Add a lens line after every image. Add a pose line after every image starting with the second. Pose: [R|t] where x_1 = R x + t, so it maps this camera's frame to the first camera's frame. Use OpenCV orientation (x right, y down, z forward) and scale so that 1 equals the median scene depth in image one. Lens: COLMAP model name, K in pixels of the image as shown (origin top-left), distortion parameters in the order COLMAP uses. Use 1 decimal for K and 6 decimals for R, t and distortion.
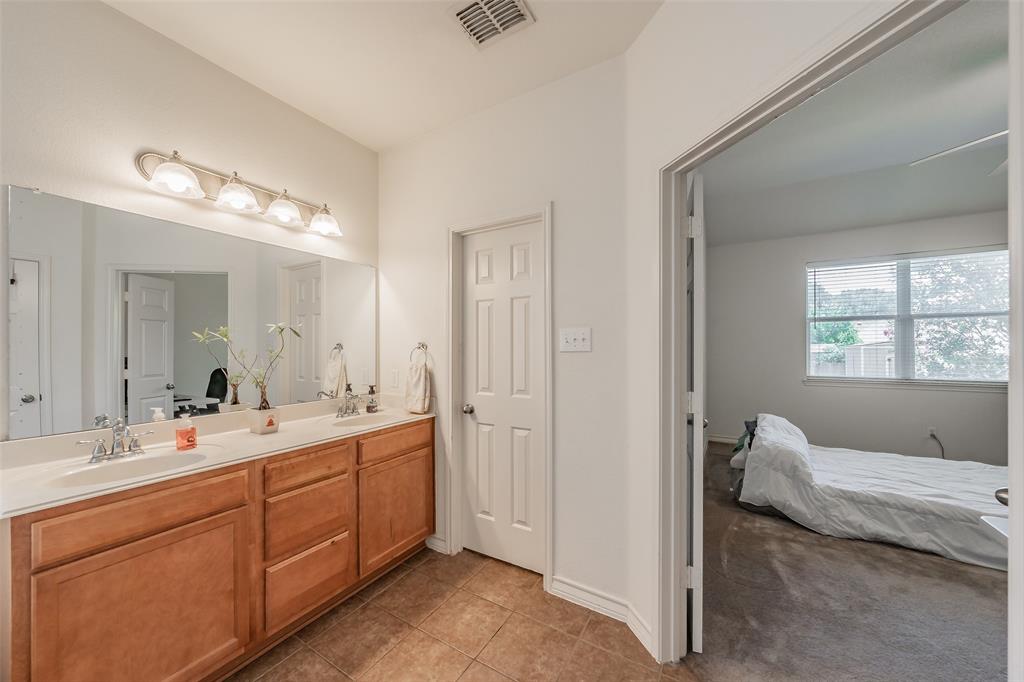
lens RADIAL K [[358.7, 0, 514.9], [0, 358.7, 342.7], [0, 0, 1]] dist [-0.001410, 0.000605]
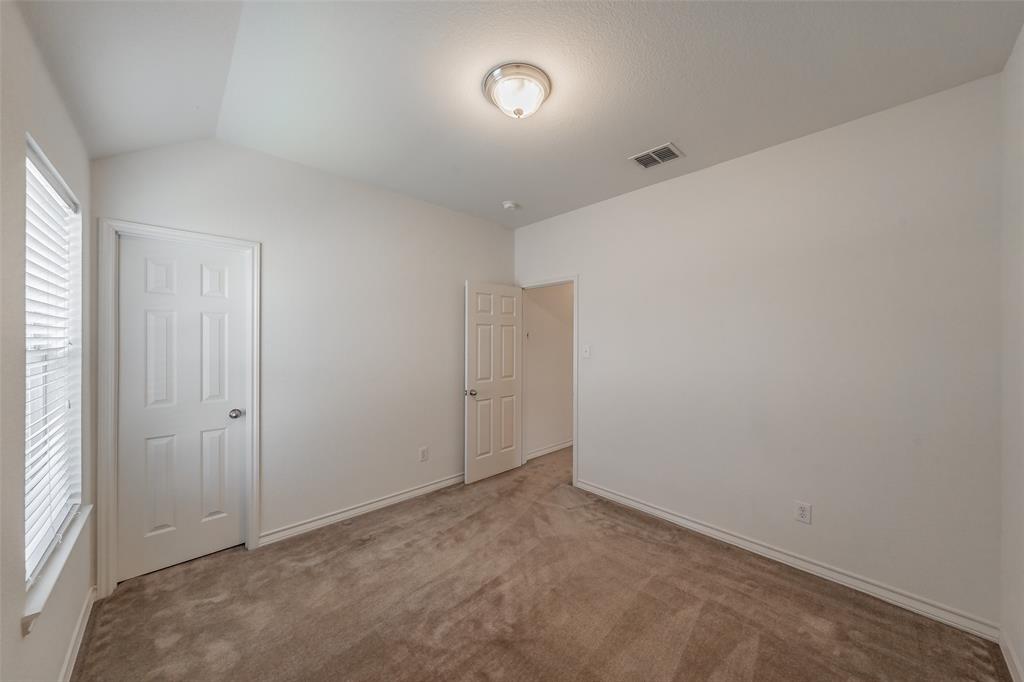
lens RADIAL K [[358.7, 0, 513.7], [0, 358.7, 341.1], [0, 0, 1]] dist [-0.001410, 0.000605]
pose [[0.274718, 0.001044, 0.961524, -0.797801], [-0.006470, 0.999979, 0.000762, -0.044885], [-0.961503, -0.006431, 0.274719, -0.204395]]
